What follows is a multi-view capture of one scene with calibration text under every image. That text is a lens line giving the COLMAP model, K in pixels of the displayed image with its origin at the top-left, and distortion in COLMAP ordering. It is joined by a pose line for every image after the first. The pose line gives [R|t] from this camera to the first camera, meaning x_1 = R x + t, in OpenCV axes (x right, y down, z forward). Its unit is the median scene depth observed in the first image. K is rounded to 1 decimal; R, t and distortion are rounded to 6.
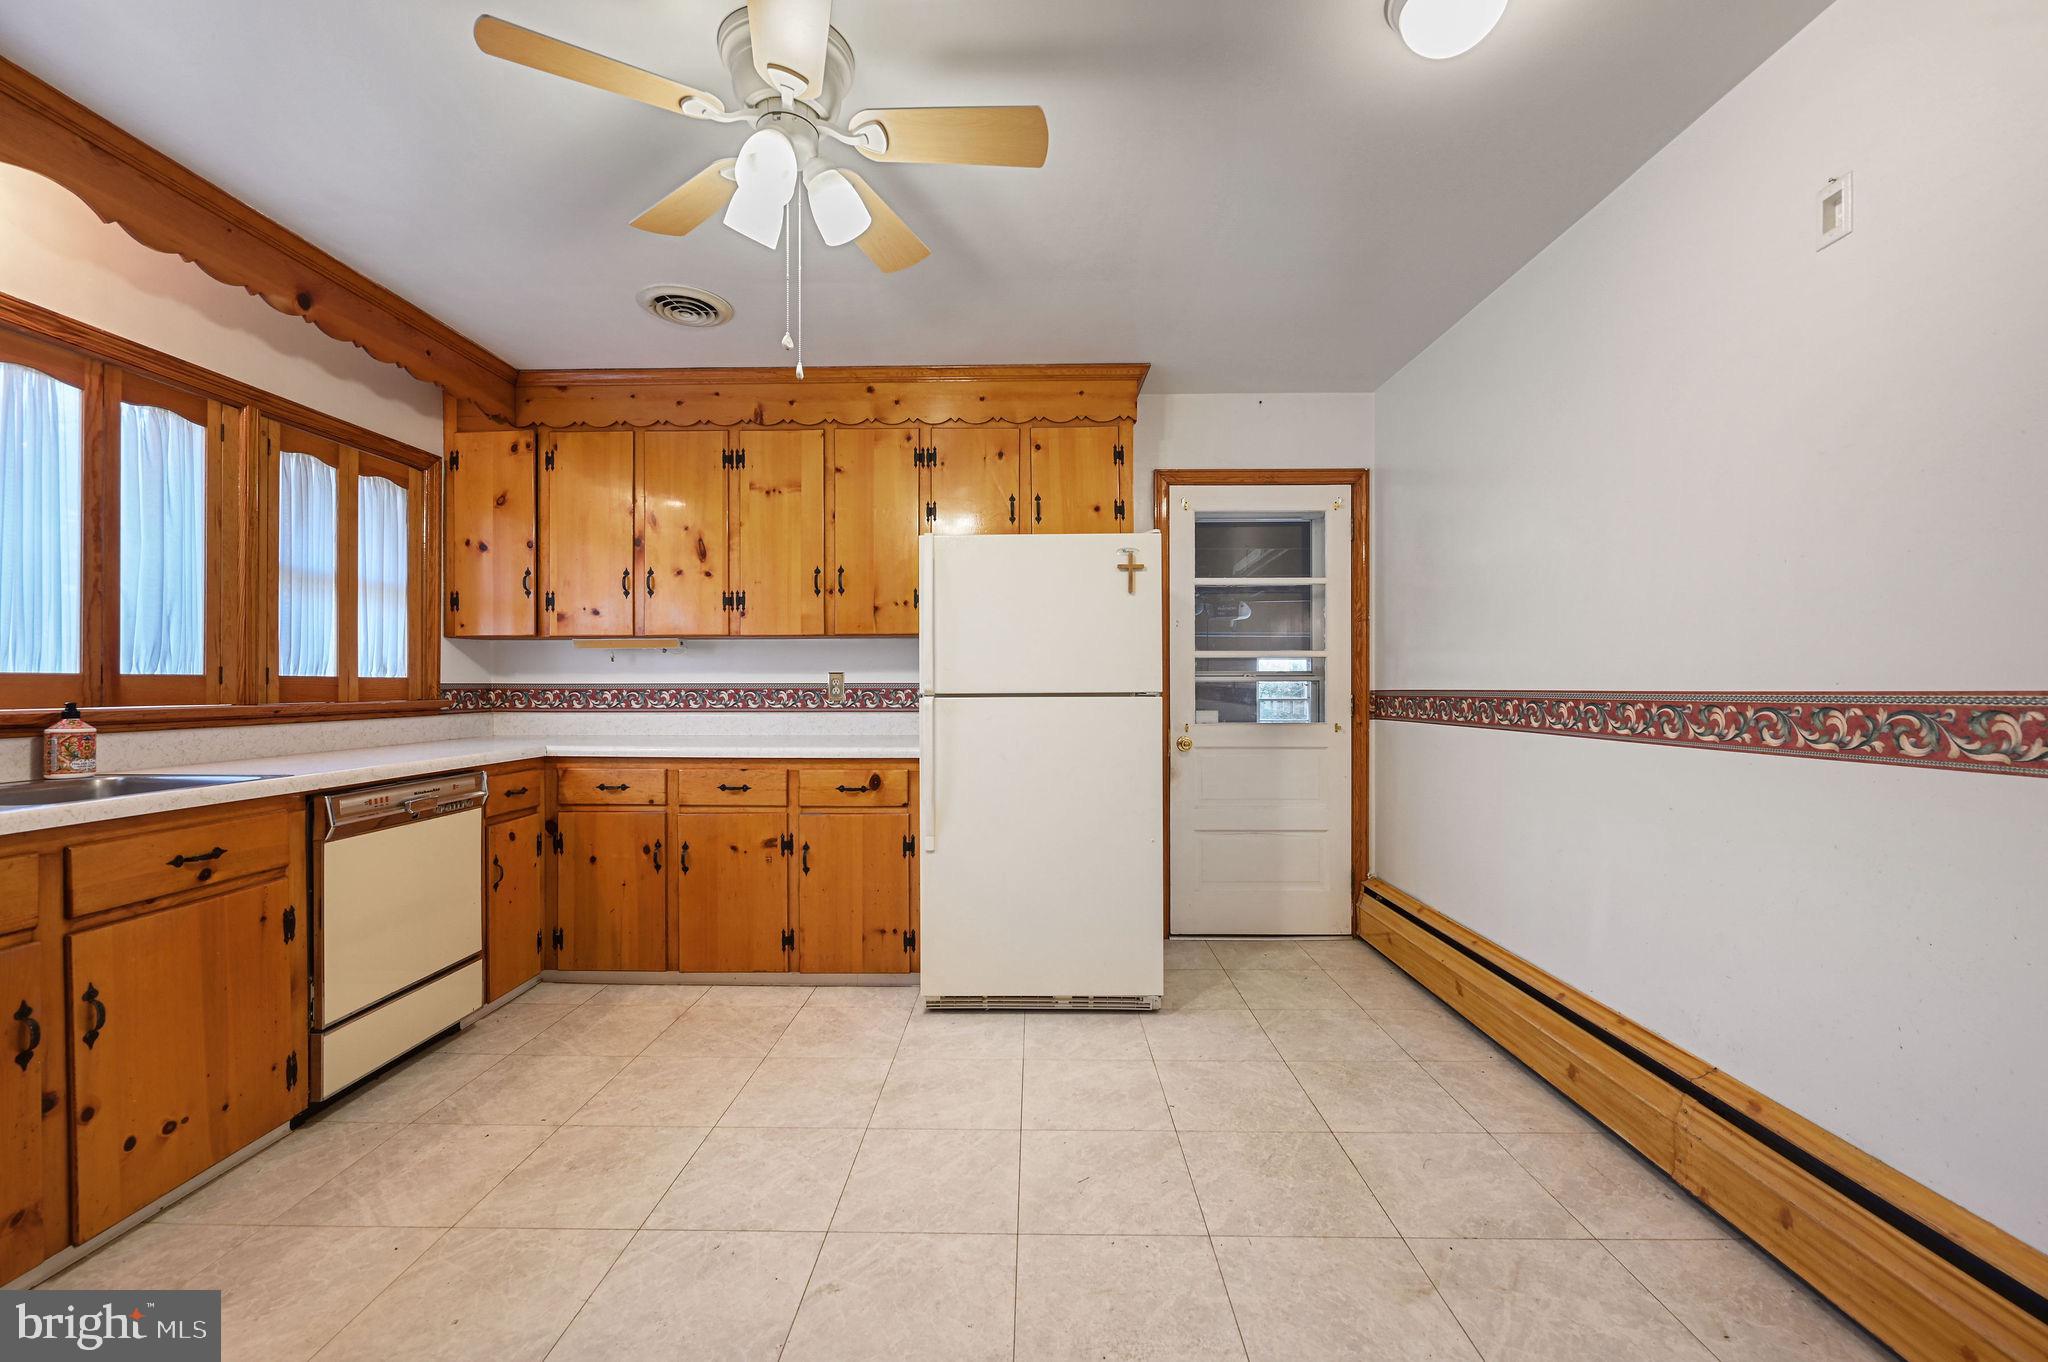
lens RADIAL K [[806.8, 0, 1024.4], [0, 806.8, 678.9], [0, 0, 1]] dist [-0.000410, -0.000175]
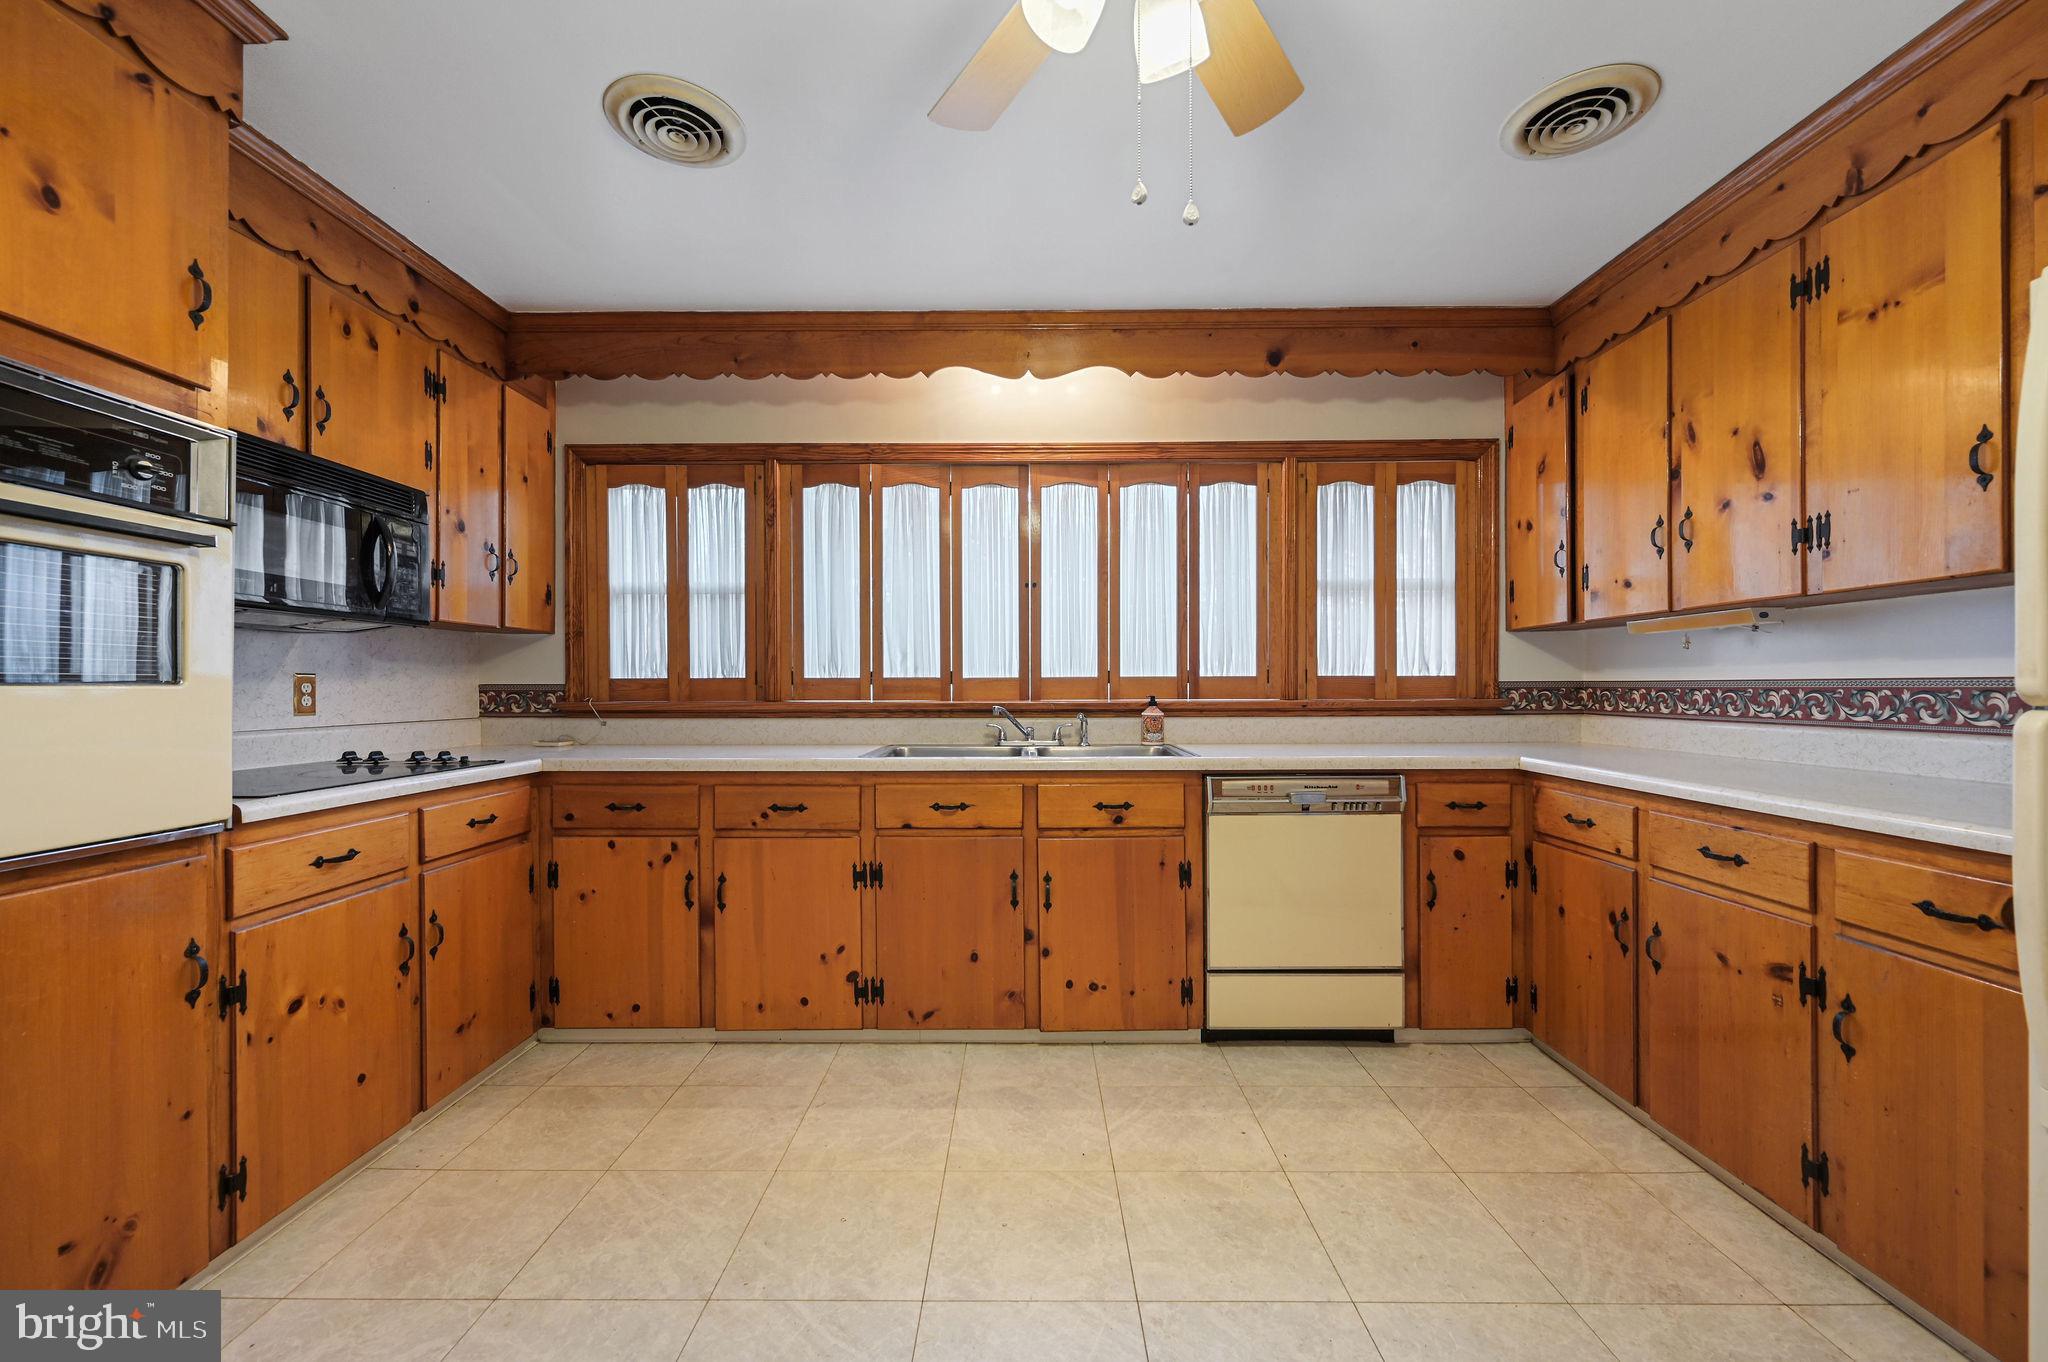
lens RADIAL K [[800.8, 0, 1021.8], [0, 800.8, 686.5], [0, 0, 1]] dist [-0.002155, 0.000075]
pose [[0.010452, 0.000295, -0.999945, 0.225578], [0.010422, 0.999946, 0.000404, 0.006153], [0.999891, -0.010426, 0.010448, 0.501381]]
